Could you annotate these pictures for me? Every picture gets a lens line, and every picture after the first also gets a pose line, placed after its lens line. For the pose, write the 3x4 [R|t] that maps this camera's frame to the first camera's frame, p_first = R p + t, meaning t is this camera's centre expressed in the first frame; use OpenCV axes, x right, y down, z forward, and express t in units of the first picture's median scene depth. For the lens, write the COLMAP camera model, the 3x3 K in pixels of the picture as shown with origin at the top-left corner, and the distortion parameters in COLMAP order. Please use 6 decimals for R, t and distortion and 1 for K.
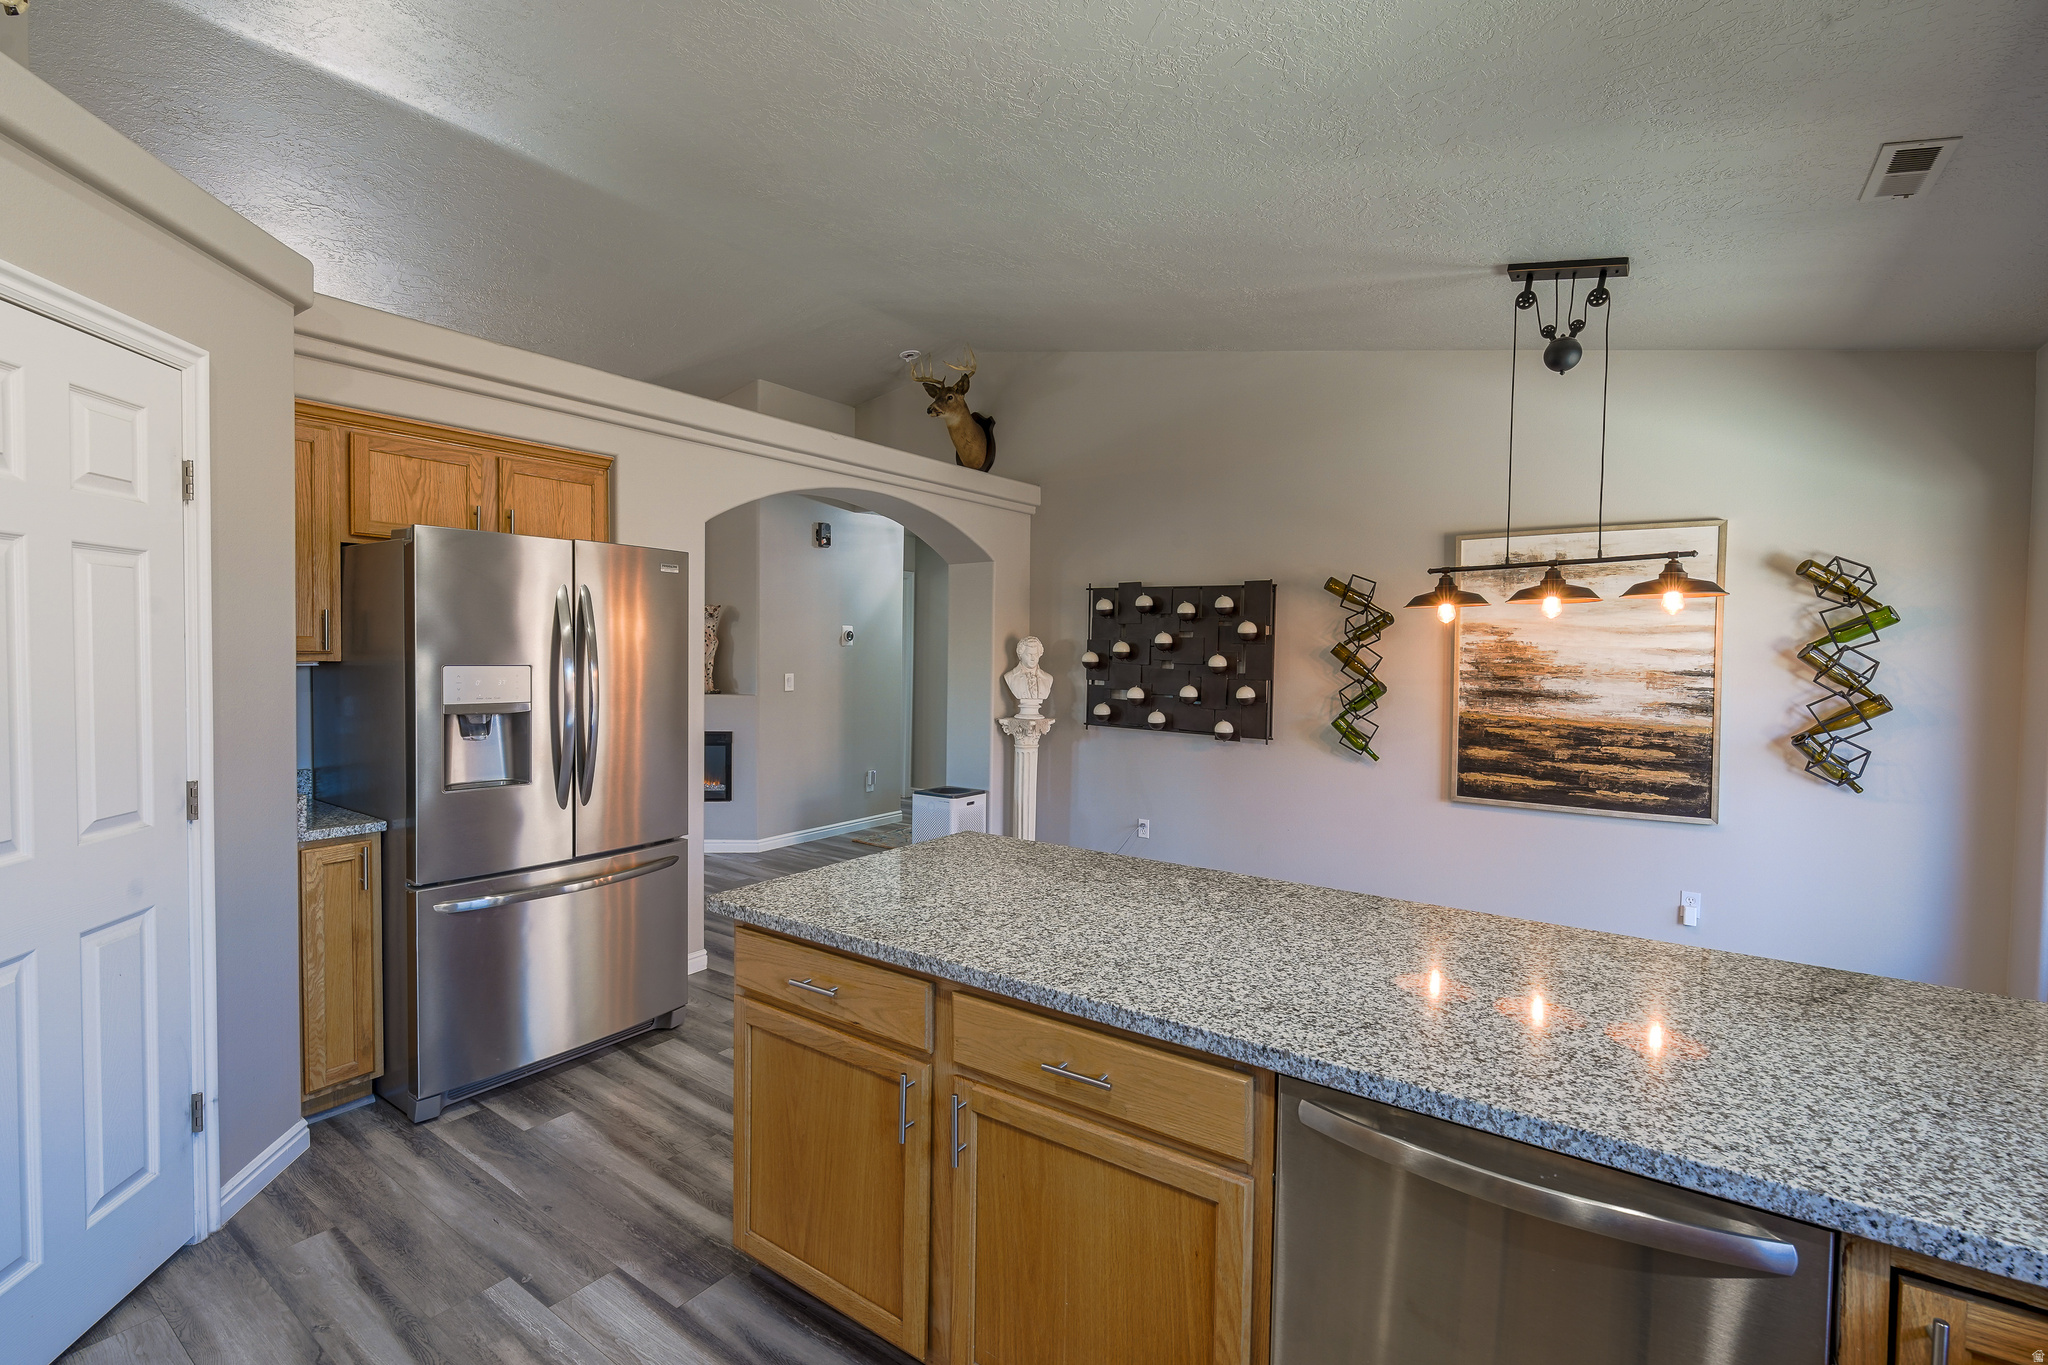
lens RADIAL K [[936.7, 0, 1031.9], [0, 936.7, 680.9], [0, 0, 1]] dist [-0.001445, -0.000474]
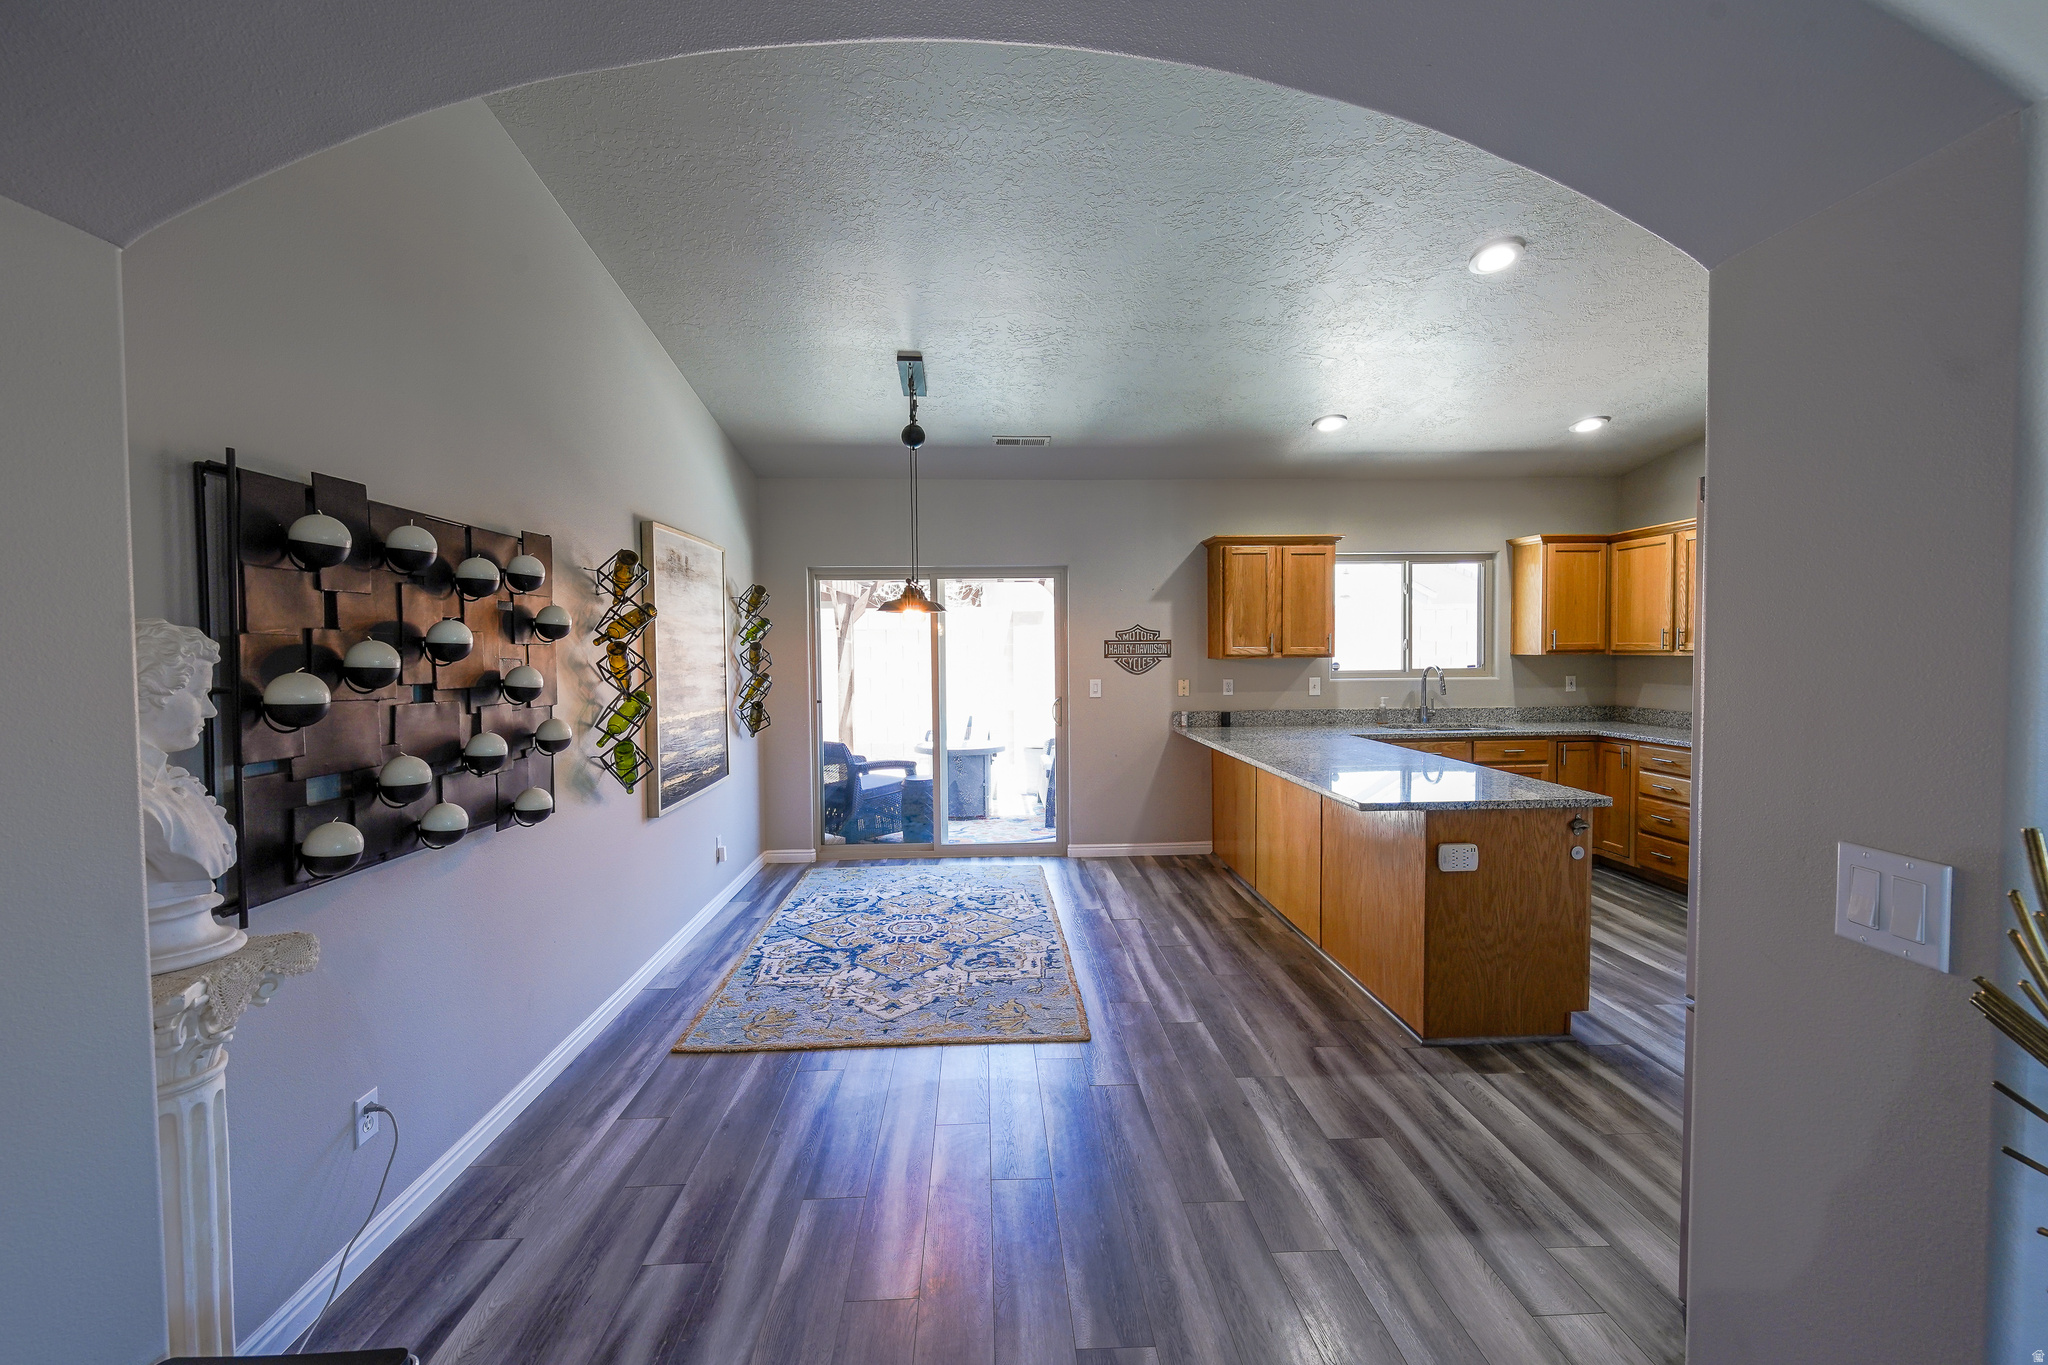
lens RADIAL K [[822.7, 0, 1019.4], [0, 822.7, 676.6], [0, 0, 1]] dist [-0.002069, -0.000509]
pose [[-0.614651, -0.040818, 0.787742, -0.779823], [0.028038, 0.996899, 0.073532, -0.110081], [-0.788301, 0.067283, -0.611600, 2.512278]]
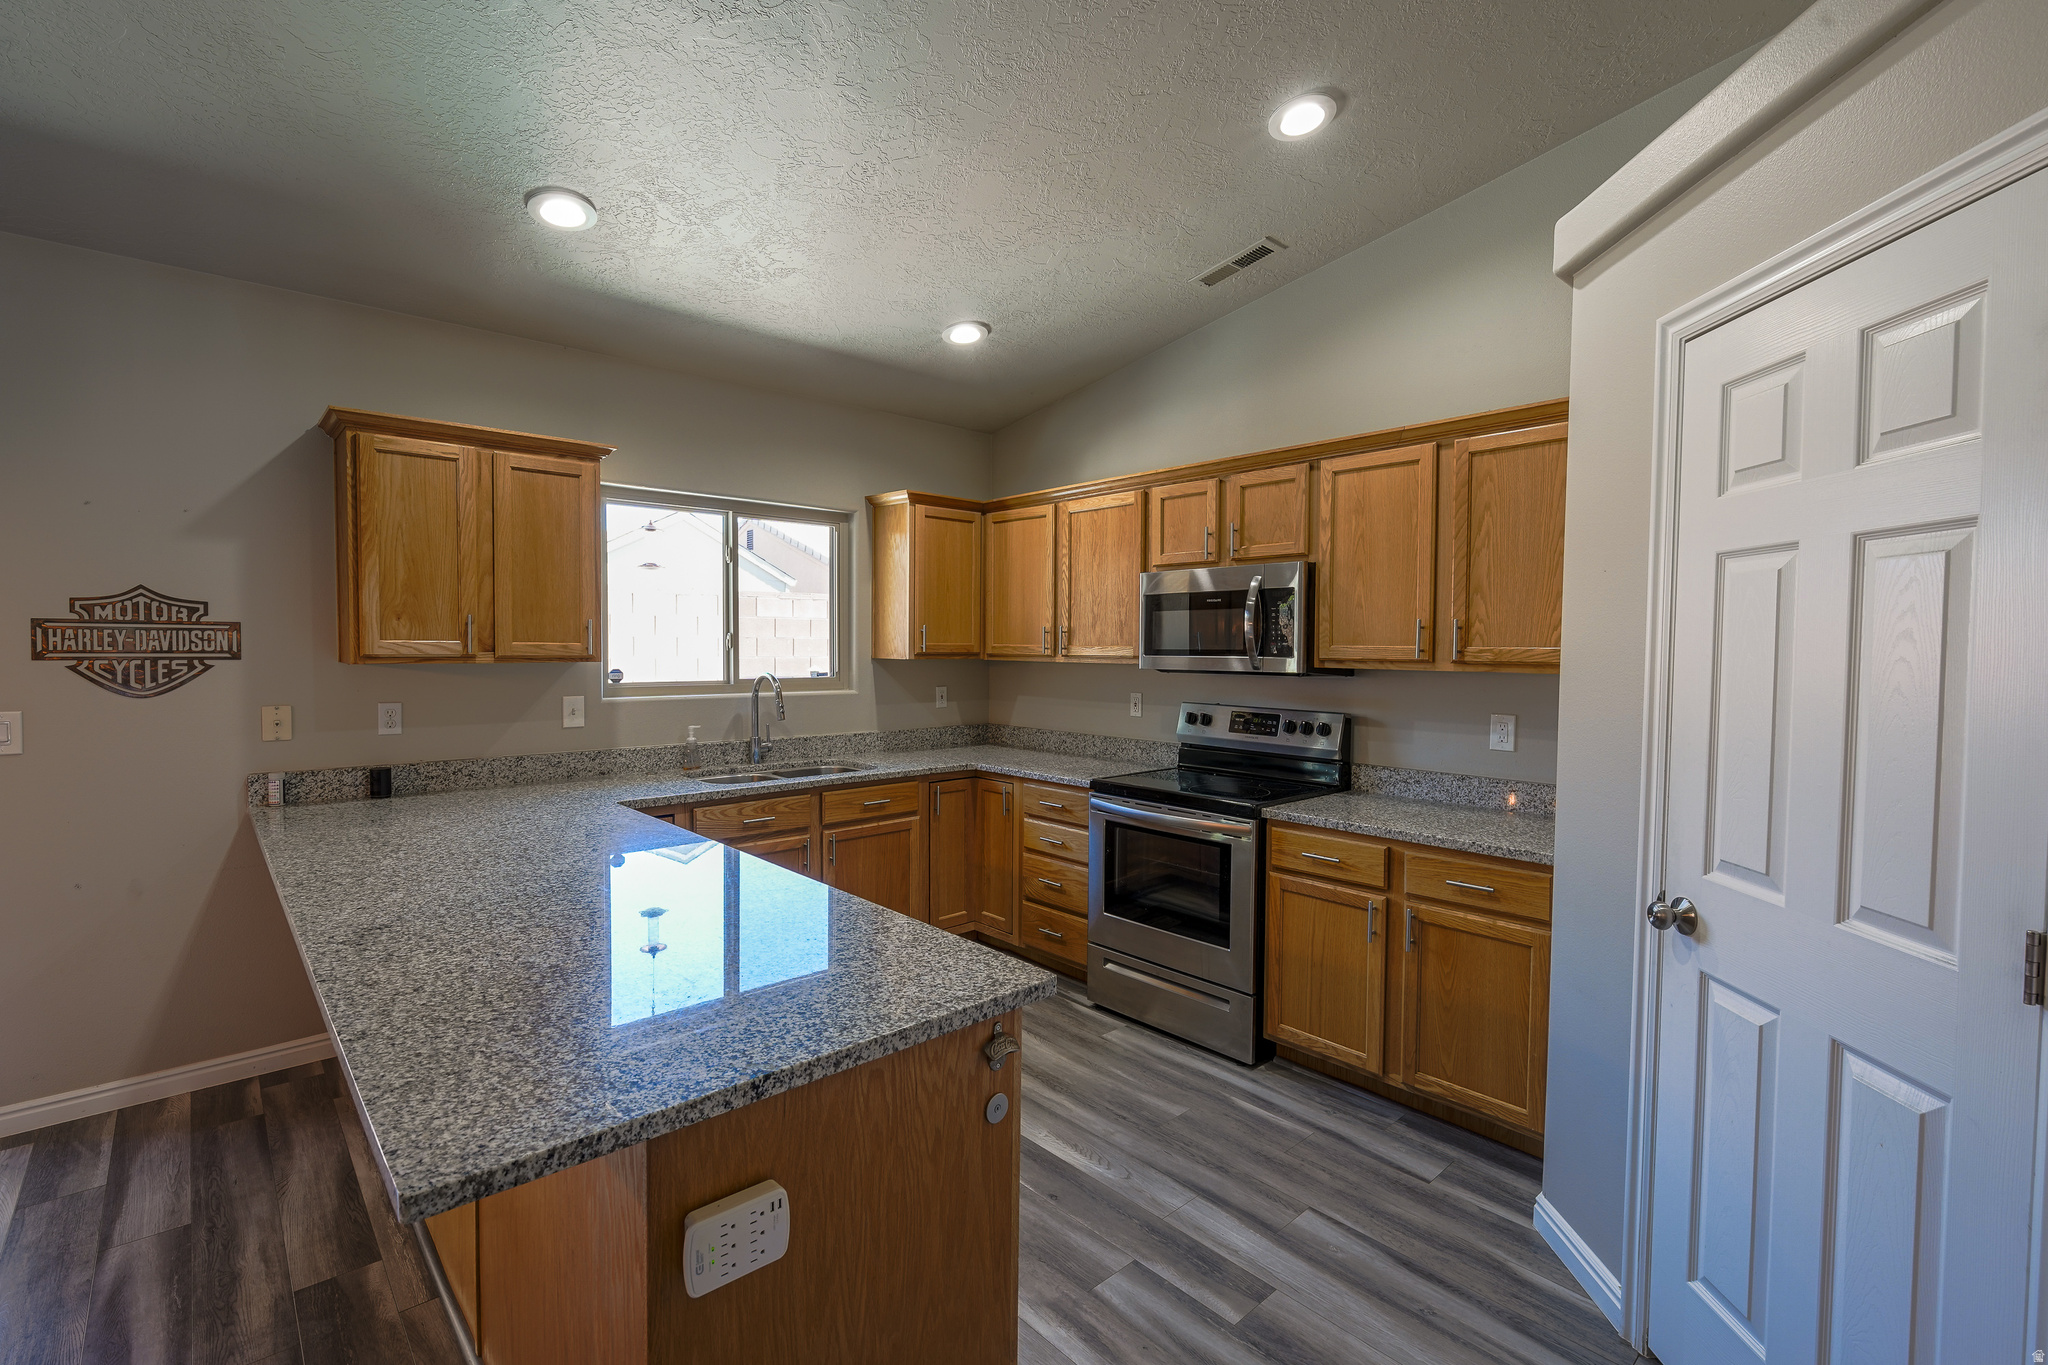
lens RADIAL K [[936.7, 0, 1021.6], [0, 936.7, 679.4], [0, 0, 1]] dist [-0.001445, -0.000474]
pose [[-0.976517, -0.036220, 0.212374, -0.441441], [-0.019637, 0.996627, 0.079683, -0.069122], [-0.214544, 0.073642, -0.973934, 1.620941]]
